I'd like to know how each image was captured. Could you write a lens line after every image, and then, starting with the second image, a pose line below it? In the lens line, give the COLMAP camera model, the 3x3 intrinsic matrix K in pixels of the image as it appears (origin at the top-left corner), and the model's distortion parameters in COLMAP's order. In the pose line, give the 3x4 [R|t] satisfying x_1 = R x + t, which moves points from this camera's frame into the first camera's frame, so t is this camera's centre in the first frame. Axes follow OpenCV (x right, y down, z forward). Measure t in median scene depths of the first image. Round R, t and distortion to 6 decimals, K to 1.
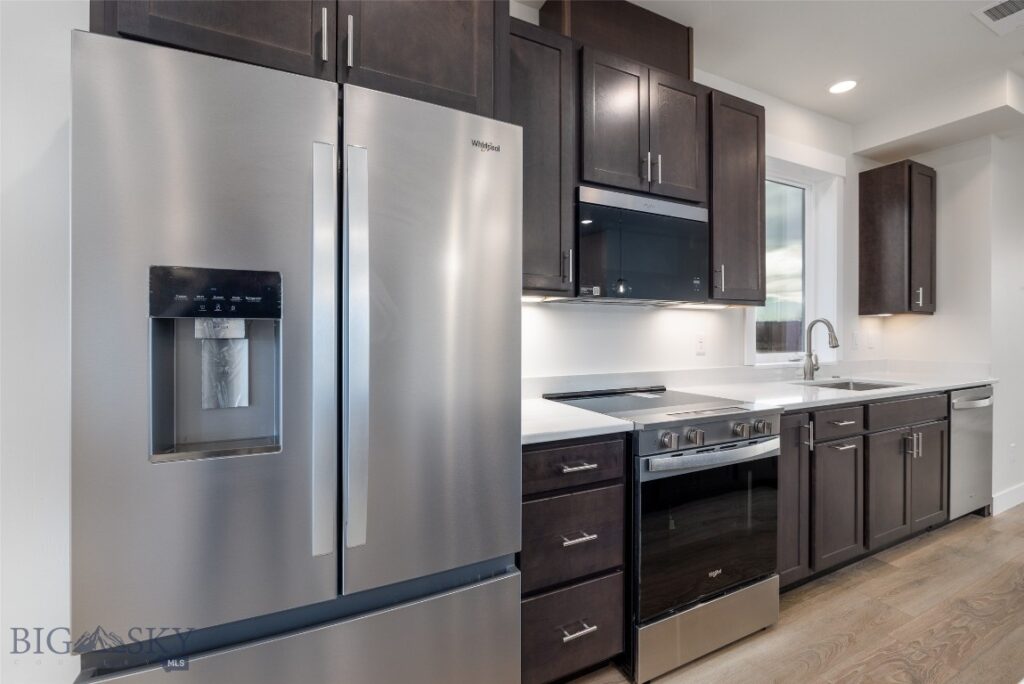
lens RADIAL K [[447.1, 0, 513.2], [0, 447.1, 330.7], [0, 0, 1]] dist [-0.009294, 0.000313]
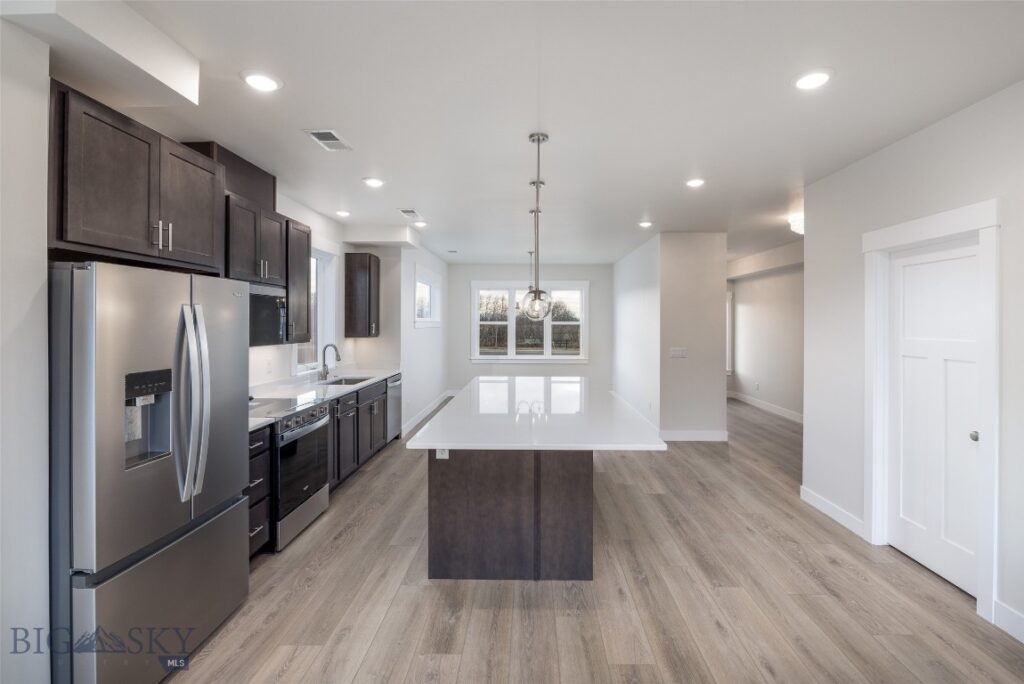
lens RADIAL K [[466.3, 0, 525.7], [0, 466.3, 321.7], [0, 0, 1]] dist [-0.001728, 0.000016]
pose [[0.454963, 0.001395, 0.890509, -0.690430], [-0.003998, 0.999992, 0.000476, -0.143527], [-0.890501, -0.003777, 0.454965, -0.588190]]
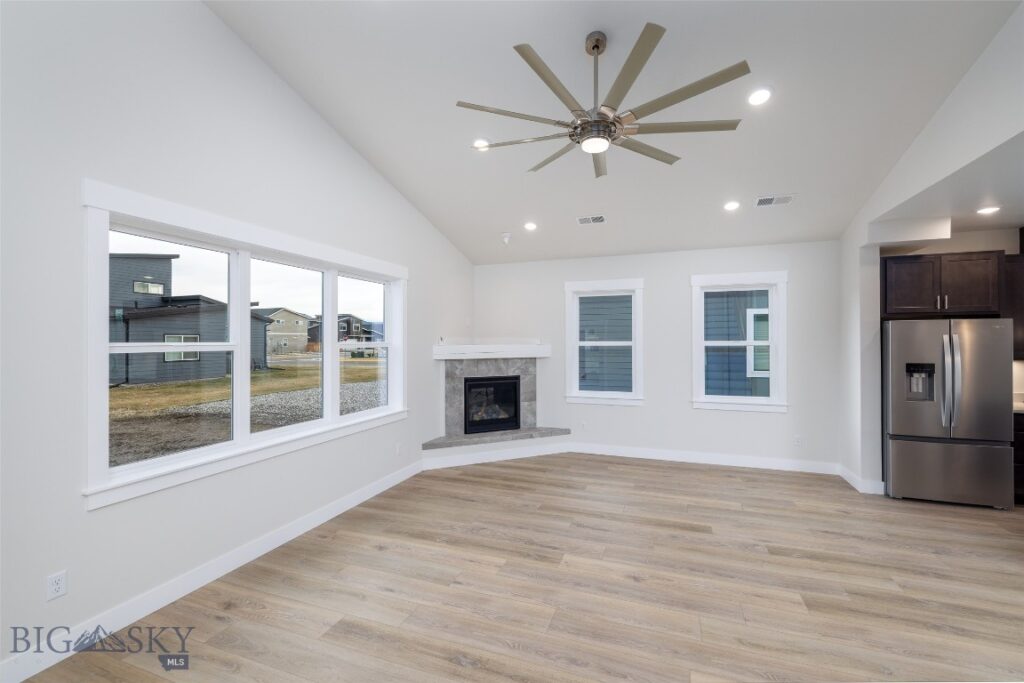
lens RADIAL K [[430.6, 0, 512.0], [0, 430.6, 341.5], [0, 0, 1]] dist [-0.002909, 0.000007]
pose [[0.686669, -0.005390, -0.726950, -0.118916], [0.005795, 0.999981, -0.001941, -0.151507], [0.726947, -0.002880, 0.686687, -2.111338]]
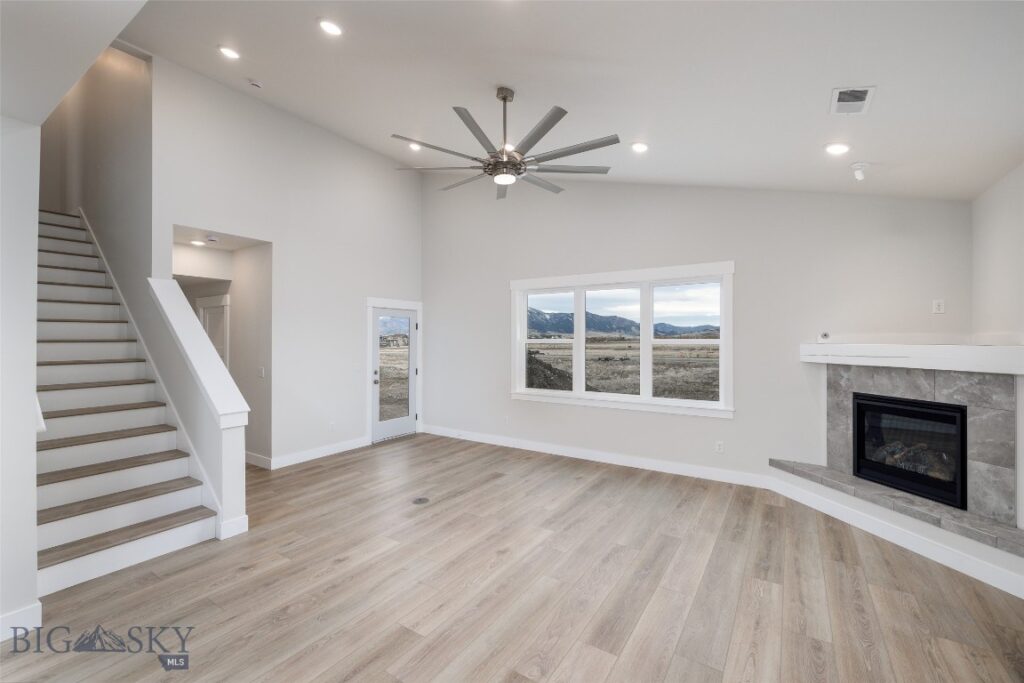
lens RADIAL K [[429.5, 0, 510.7], [0, 429.5, 337.3], [0, 0, 1]] dist [-0.000873, 0.000263]
pose [[-0.863776, -0.006199, -0.503837, -0.103055], [-0.003061, 0.999970, -0.007057, -0.148555], [0.503866, -0.004553, -0.863770, 0.206211]]
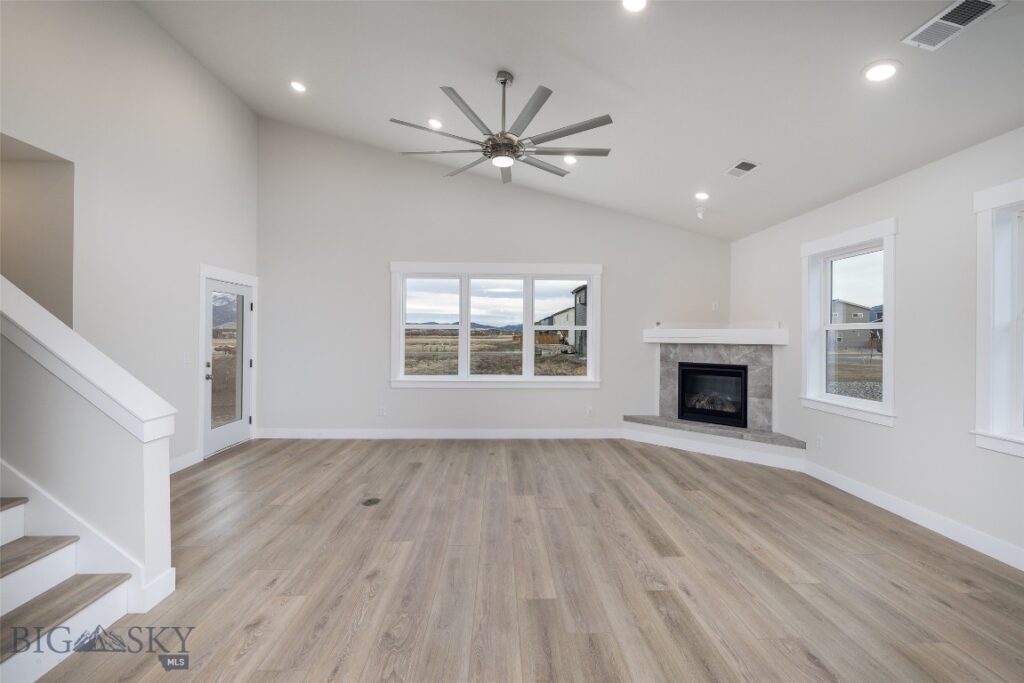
lens RADIAL K [[429.5, 0, 510.7], [0, 429.5, 337.3], [0, 0, 1]] dist [-0.000873, 0.000263]
pose [[-0.417724, -0.002664, -0.908570, 0.538875], [-0.007850, 0.999969, 0.000677, -0.084140], [0.908540, 0.007415, -0.417732, -0.429035]]
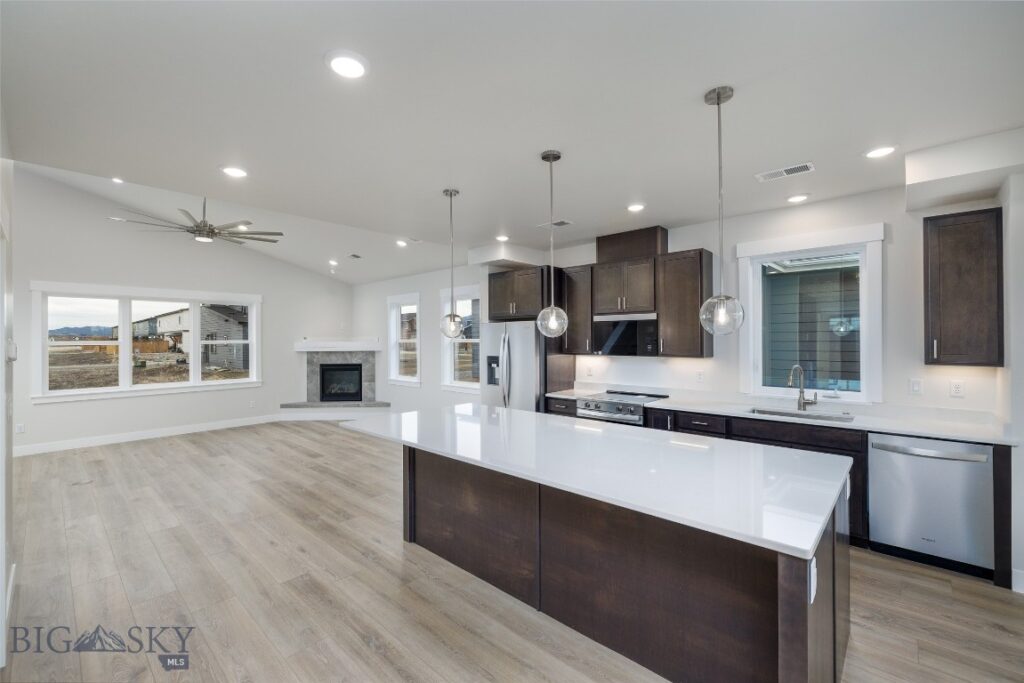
lens RADIAL K [[429.5, 0, 510.7], [0, 429.5, 337.3], [0, 0, 1]] dist [-0.000873, 0.000263]
pose [[0.357596, -0.009869, -0.933824, 1.987836], [0.008492, 0.999937, -0.007316, -0.137811], [0.933838, -0.005314, 0.357657, -0.367440]]
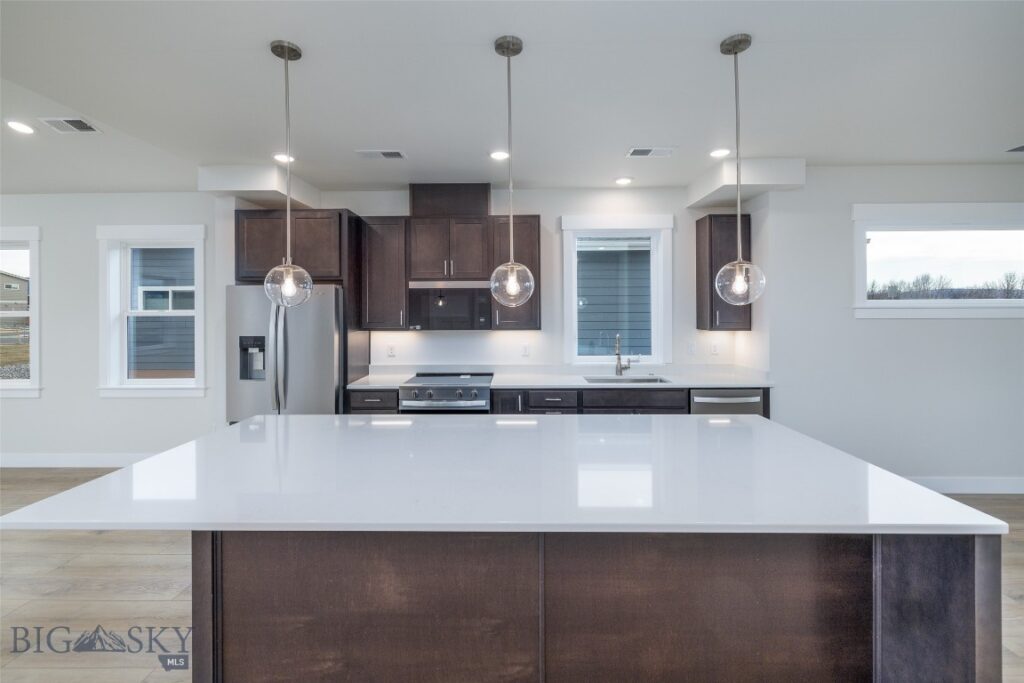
lens RADIAL K [[443.7, 0, 510.5], [0, 443.7, 307.2], [0, 0, 1]] dist [0.000046, 0.000173]
pose [[0.887299, -0.010576, -0.461073, 1.302141], [0.008557, 0.999942, -0.006469, -0.138755], [0.461115, 0.001795, 0.887339, -0.600069]]
